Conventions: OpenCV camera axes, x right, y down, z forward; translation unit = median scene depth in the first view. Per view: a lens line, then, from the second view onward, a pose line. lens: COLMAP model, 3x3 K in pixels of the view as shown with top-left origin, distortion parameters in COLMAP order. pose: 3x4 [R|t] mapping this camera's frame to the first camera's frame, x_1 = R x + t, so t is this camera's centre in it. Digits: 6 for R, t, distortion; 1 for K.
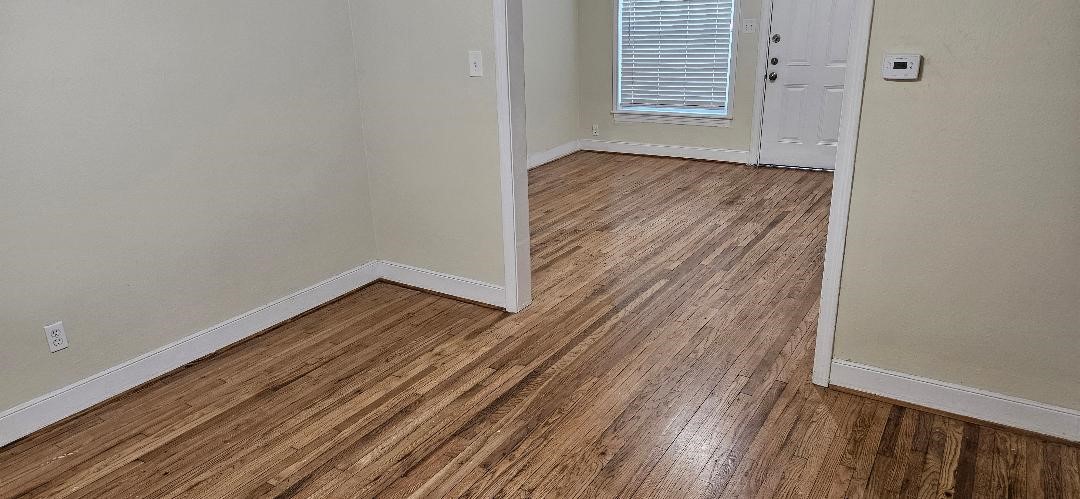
lens RADIAL K [[729.4, 0, 540.0], [0, 729.4, 249.5], [0, 0, 1]] dist [0.038433, -0.000861]
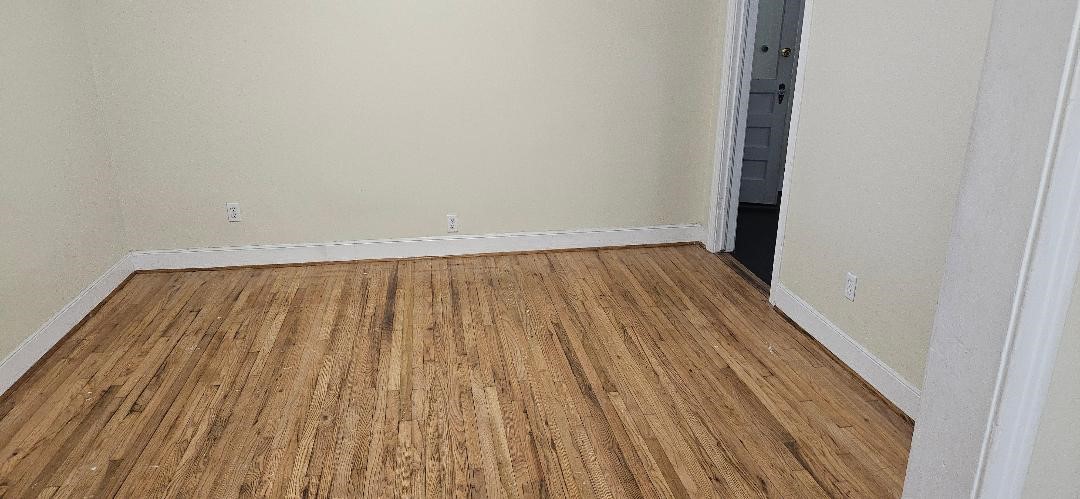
lens RADIAL K [[729.4, 0, 540.0], [0, 729.4, 249.5], [0, 0, 1]] dist [0.038433, -0.000861]
pose [[-0.747436, 0.242816, -0.618368, 0.231301], [-0.195322, 0.809349, 0.553899, -0.292329], [0.634971, 0.534785, -0.557509, 0.856999]]
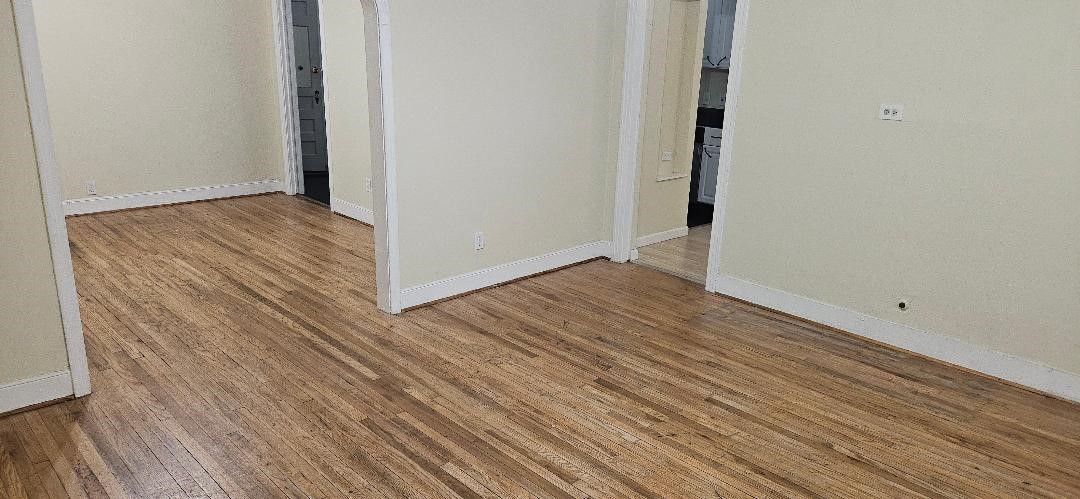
lens RADIAL K [[729.4, 0, 540.0], [0, 729.4, 249.5], [0, 0, 1]] dist [0.038433, -0.000861]
pose [[-0.239644, 0.291929, -0.925931, 0.818649], [-0.335615, 0.870014, 0.361161, -0.426919], [0.911007, 0.397306, -0.110517, 1.169093]]
